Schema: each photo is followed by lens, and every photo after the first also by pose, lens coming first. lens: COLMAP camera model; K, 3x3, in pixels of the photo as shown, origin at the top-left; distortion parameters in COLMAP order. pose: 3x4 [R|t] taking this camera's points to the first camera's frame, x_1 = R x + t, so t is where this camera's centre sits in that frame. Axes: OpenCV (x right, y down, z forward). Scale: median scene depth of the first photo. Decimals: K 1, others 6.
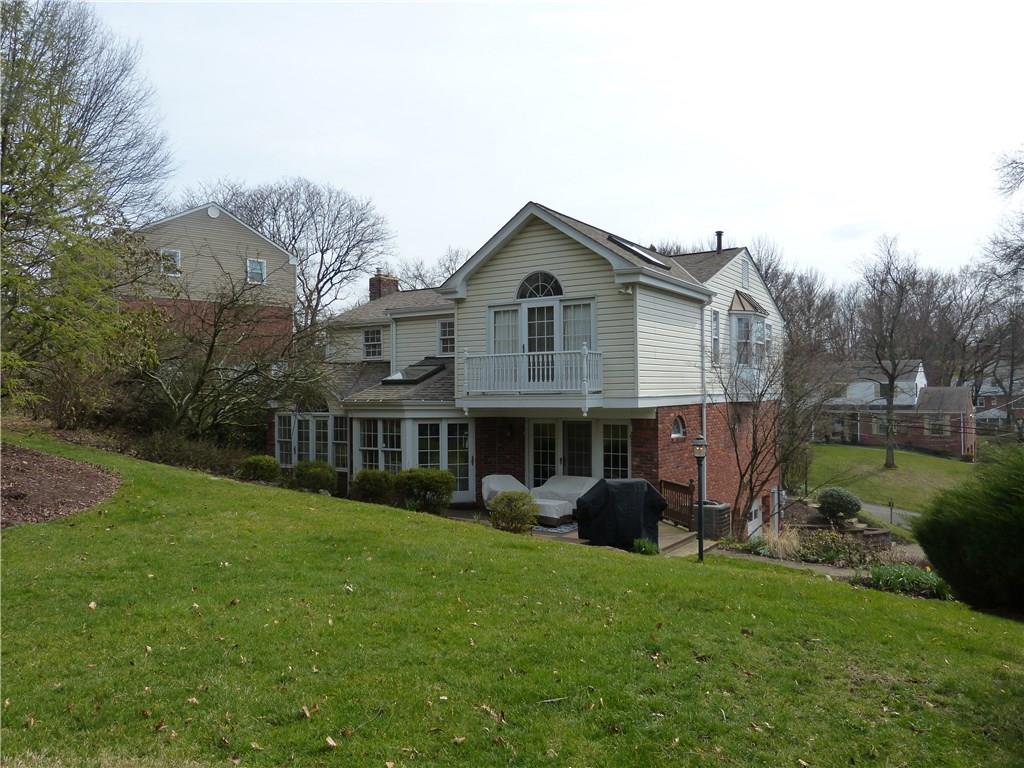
lens RADIAL K [[758.1, 0, 511.8], [0, 758.1, 385.0], [0, 0, 1]] dist [-0.030965, -0.000920]
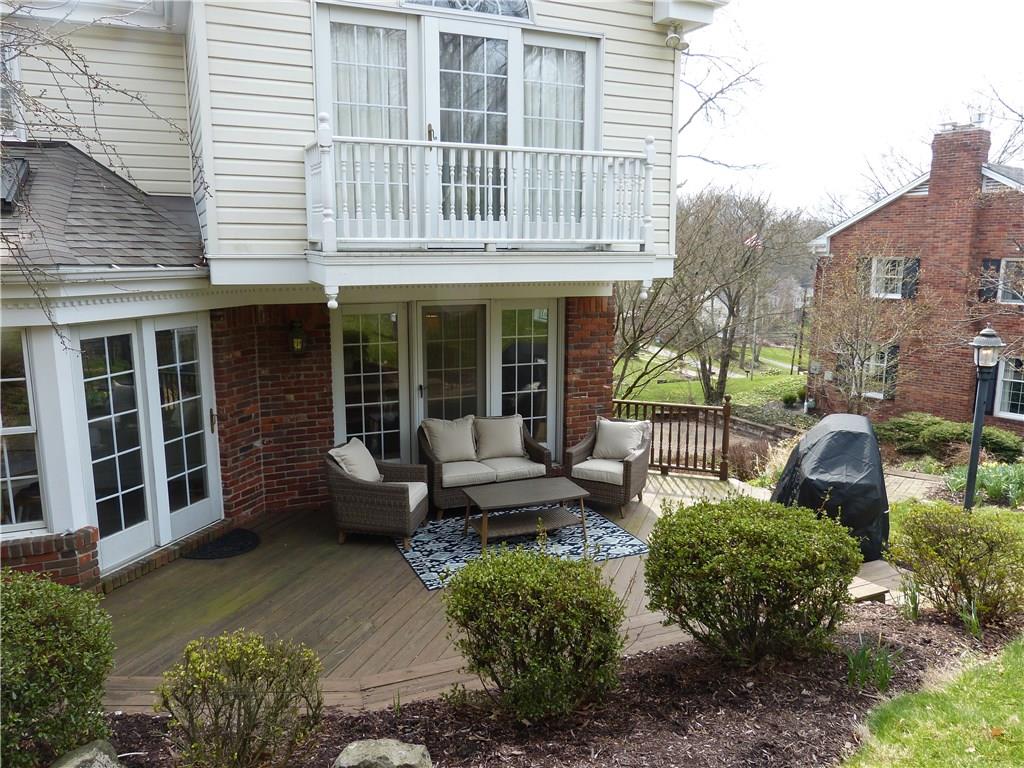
lens RADIAL K [[758.1, 0, 512.9], [0, 758.1, 385.9], [0, 0, 1]] dist [-0.030965, -0.000920]
pose [[0.546738, -0.139285, 0.825638, -0.314793], [-0.019817, 0.983638, 0.179062, 0.010838], [-0.837069, -0.114262, 0.535032, 0.737606]]
